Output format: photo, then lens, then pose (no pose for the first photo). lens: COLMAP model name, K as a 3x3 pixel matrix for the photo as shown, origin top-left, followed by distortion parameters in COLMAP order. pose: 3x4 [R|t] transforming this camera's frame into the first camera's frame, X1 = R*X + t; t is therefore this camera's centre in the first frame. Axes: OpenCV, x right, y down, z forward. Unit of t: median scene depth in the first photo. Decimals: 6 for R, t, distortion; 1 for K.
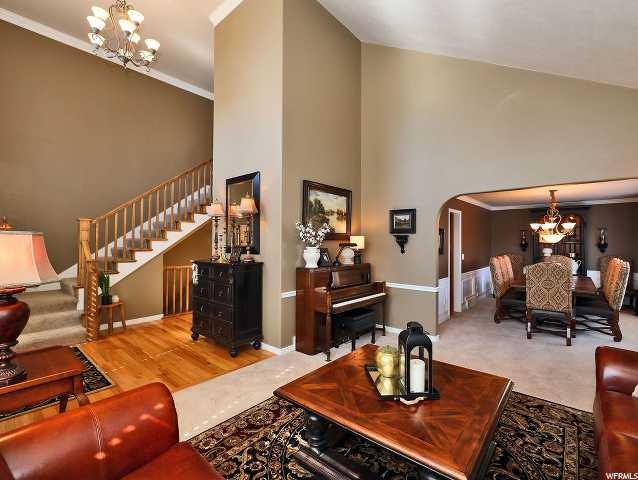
lens RADIAL K [[300.4, 0, 319.0], [0, 300.4, 240.0], [0, 0, 1]] dist [-0.000542, -0.000131]
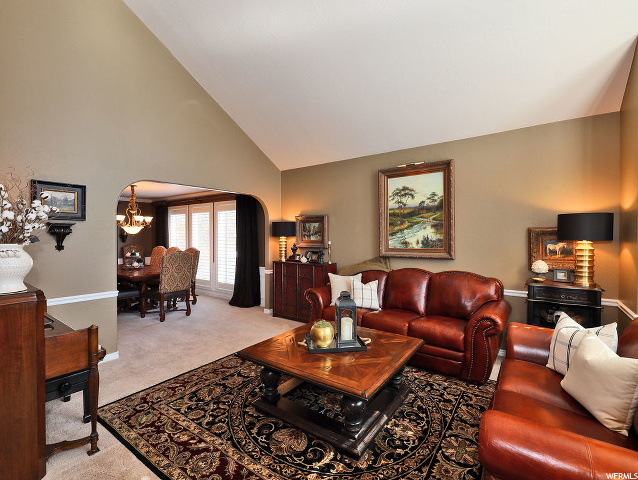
lens RADIAL K [[300.4, 0, 319.0], [0, 300.4, 240.0], [0, 0, 1]] dist [-0.000542, -0.000131]
pose [[-0.092590, -0.021857, 0.995464, -0.431415], [-0.005747, 0.999754, 0.021417, 0.004641], [-0.995688, -0.003738, -0.092692, 0.520666]]
